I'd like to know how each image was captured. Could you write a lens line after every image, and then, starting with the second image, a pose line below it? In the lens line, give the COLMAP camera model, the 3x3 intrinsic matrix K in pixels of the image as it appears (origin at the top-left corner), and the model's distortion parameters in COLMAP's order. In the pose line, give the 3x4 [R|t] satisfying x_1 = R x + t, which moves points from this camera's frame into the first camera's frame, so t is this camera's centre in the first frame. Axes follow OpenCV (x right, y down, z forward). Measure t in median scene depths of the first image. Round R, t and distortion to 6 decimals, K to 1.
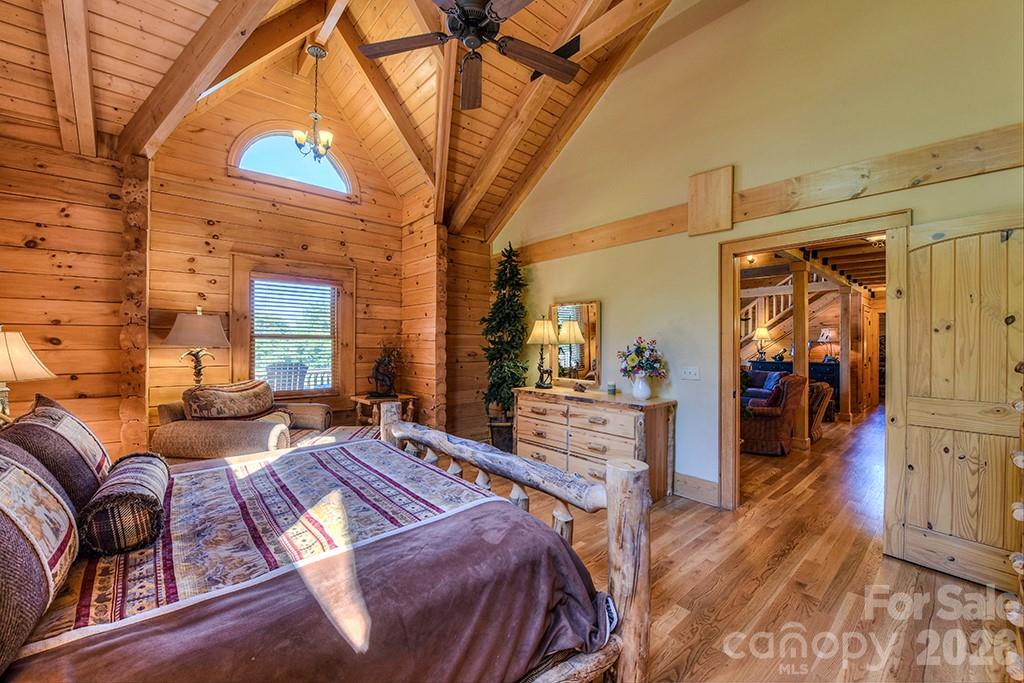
lens RADIAL K [[400.6, 0, 517.1], [0, 400.6, 343.6], [0, 0, 1]] dist [-0.000103, 0.000047]
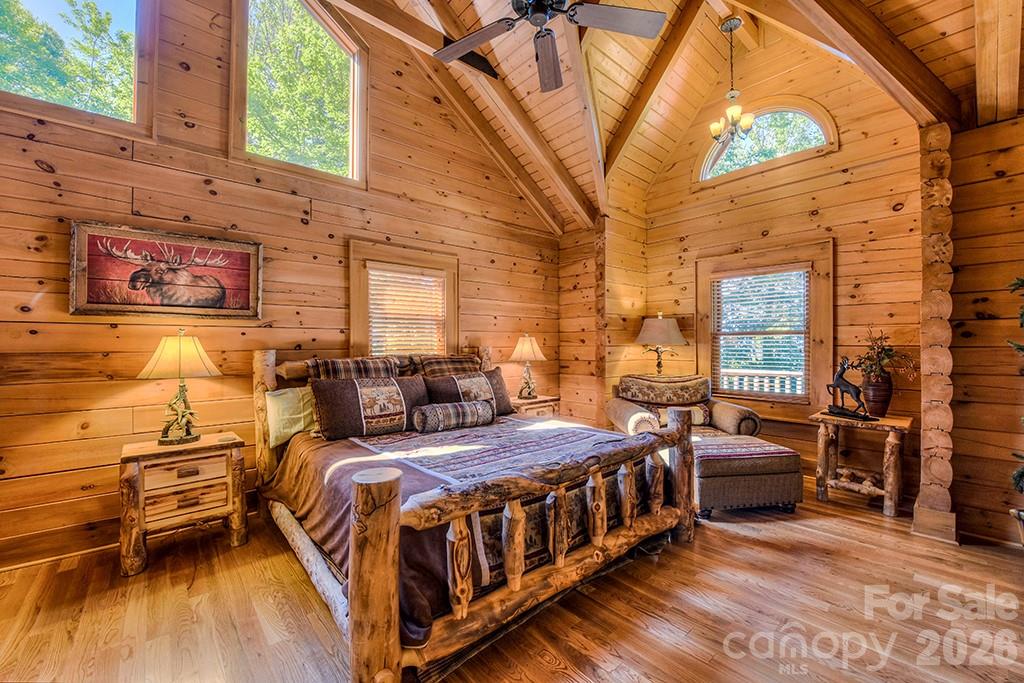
lens RADIAL K [[411.2, 0, 507.9], [0, 411.2, 345.4], [0, 0, 1]] dist [-0.014594, -0.000299]
pose [[-0.002446, -0.000123, -0.999997, 0.436935], [0.005114, 0.999987, -0.000136, 0.008212], [0.999984, -0.005114, -0.002446, 0.483206]]
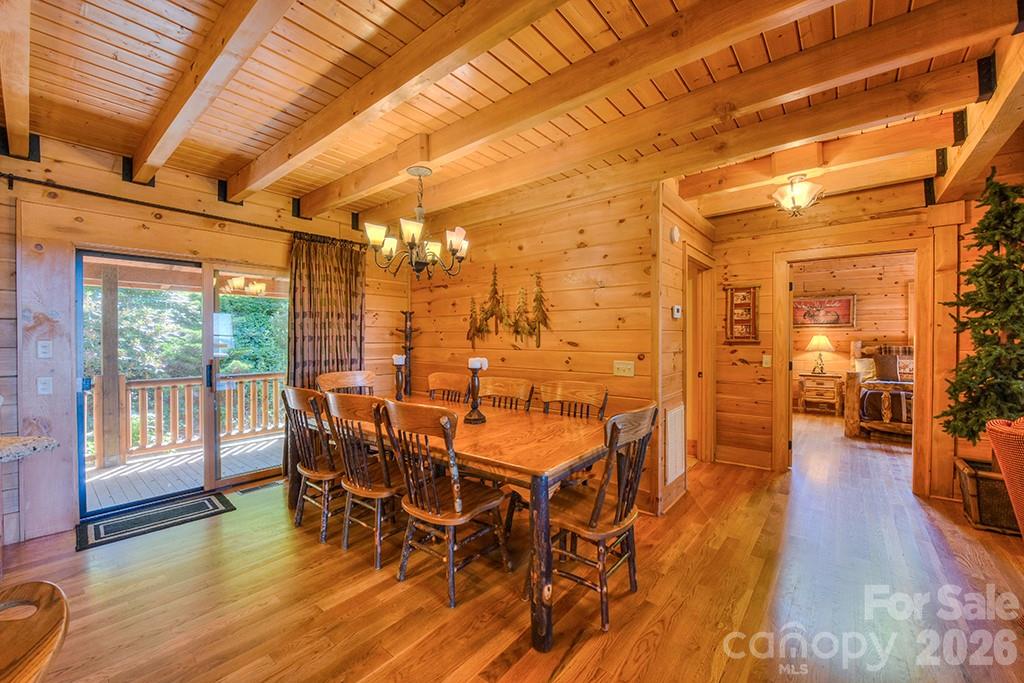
lens RADIAL K [[438.2, 0, 512.0], [0, 438.2, 341.5], [0, 0, 1]] dist [-0.002102, -0.000264]
pose [[-0.980334, -0.002918, -0.197323, 1.451579], [-0.003076, 0.999995, 0.000493, 0.019897], [0.197321, 0.001090, -0.980338, 1.537014]]
